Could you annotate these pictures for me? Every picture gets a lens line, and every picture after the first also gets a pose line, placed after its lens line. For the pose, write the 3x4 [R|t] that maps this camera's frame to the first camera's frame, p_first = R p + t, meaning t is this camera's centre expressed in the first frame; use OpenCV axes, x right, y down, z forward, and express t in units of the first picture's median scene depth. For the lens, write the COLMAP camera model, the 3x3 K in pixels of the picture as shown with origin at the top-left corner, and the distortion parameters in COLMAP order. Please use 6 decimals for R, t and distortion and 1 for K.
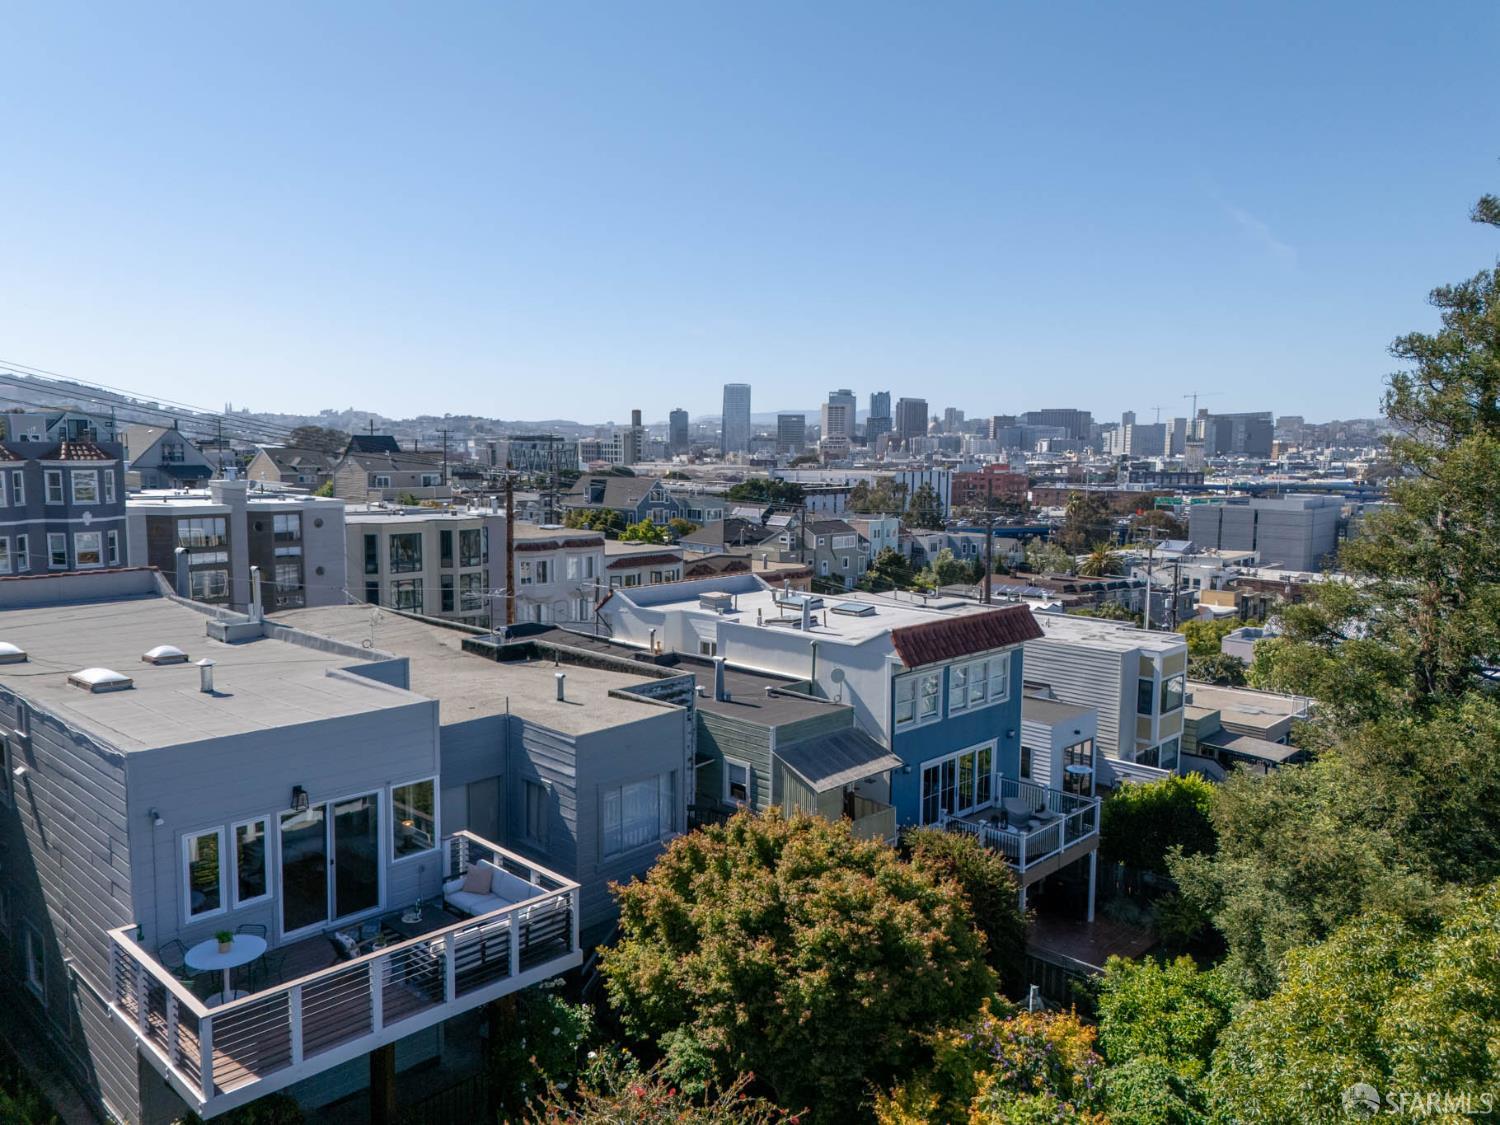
lens RADIAL K [[1108.8, 0, 752.8], [0, 1108.8, 555.6], [0, 0, 1]] dist [0.072364, -0.072657]
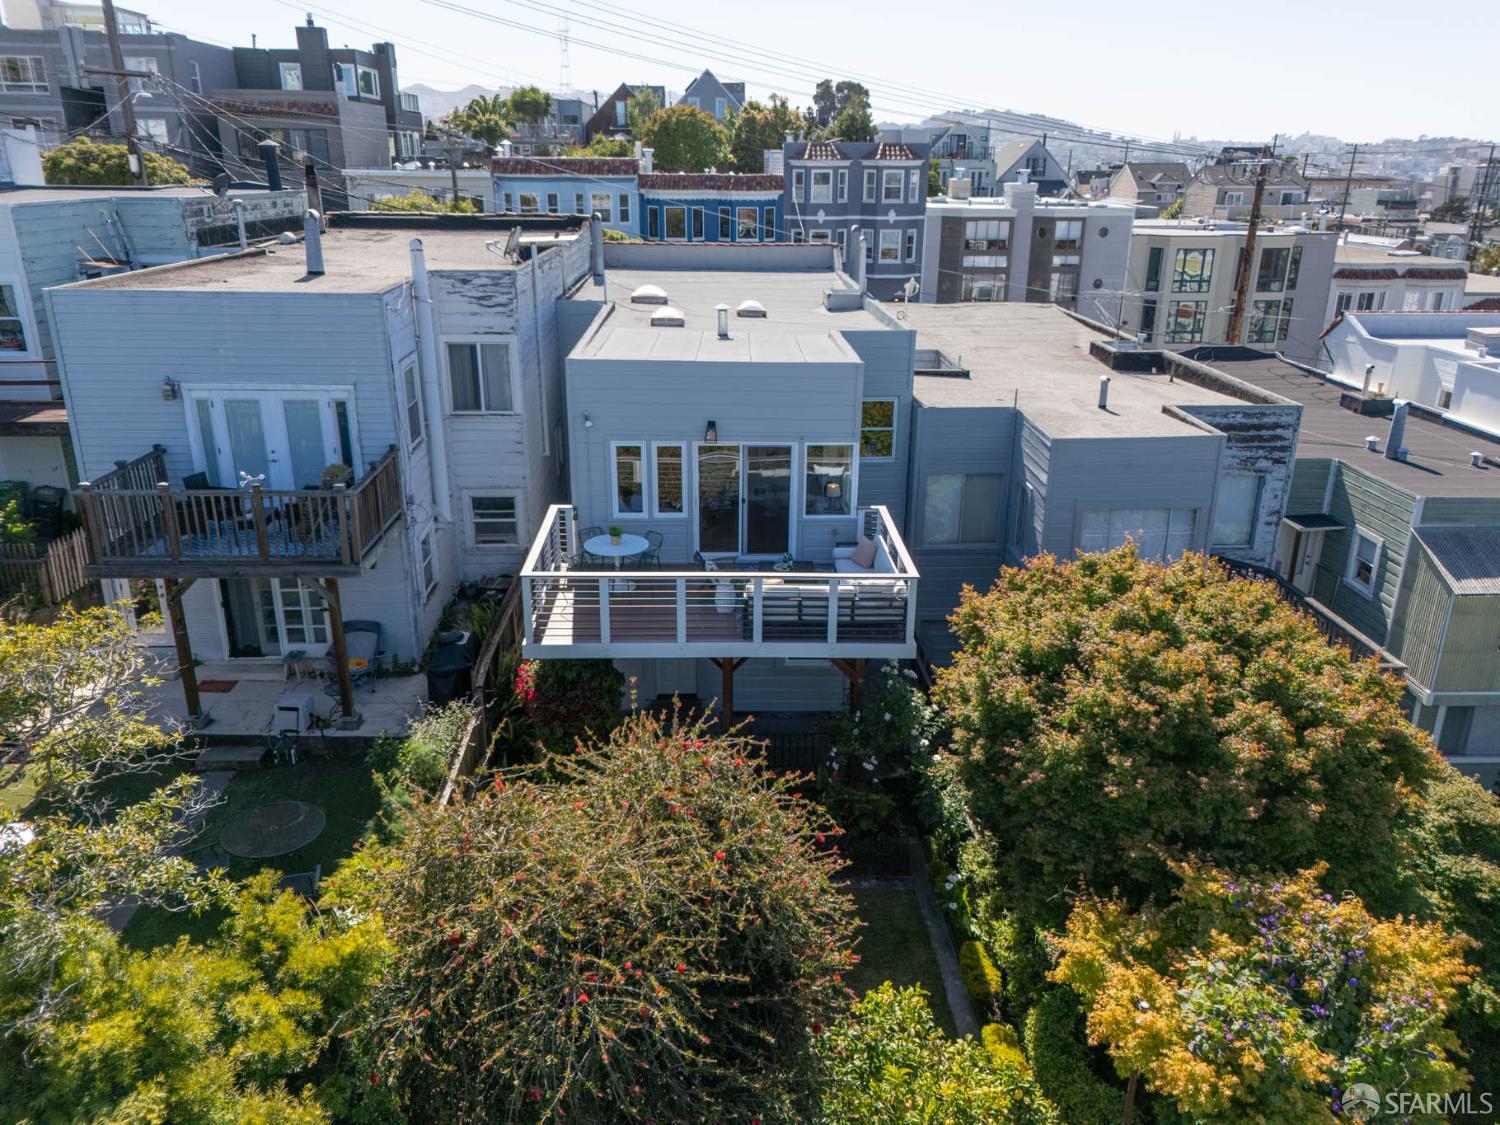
lens RADIAL K [[1108.8, 0, 752.8], [0, 1108.8, 555.6], [0, 0, 1]] dist [0.072364, -0.072657]
pose [[0.713929, 0.229531, -0.661529, 0.197204], [-0.074700, 0.964322, 0.253975, 0.034659], [0.696223, -0.131904, 0.705603, 0.157458]]
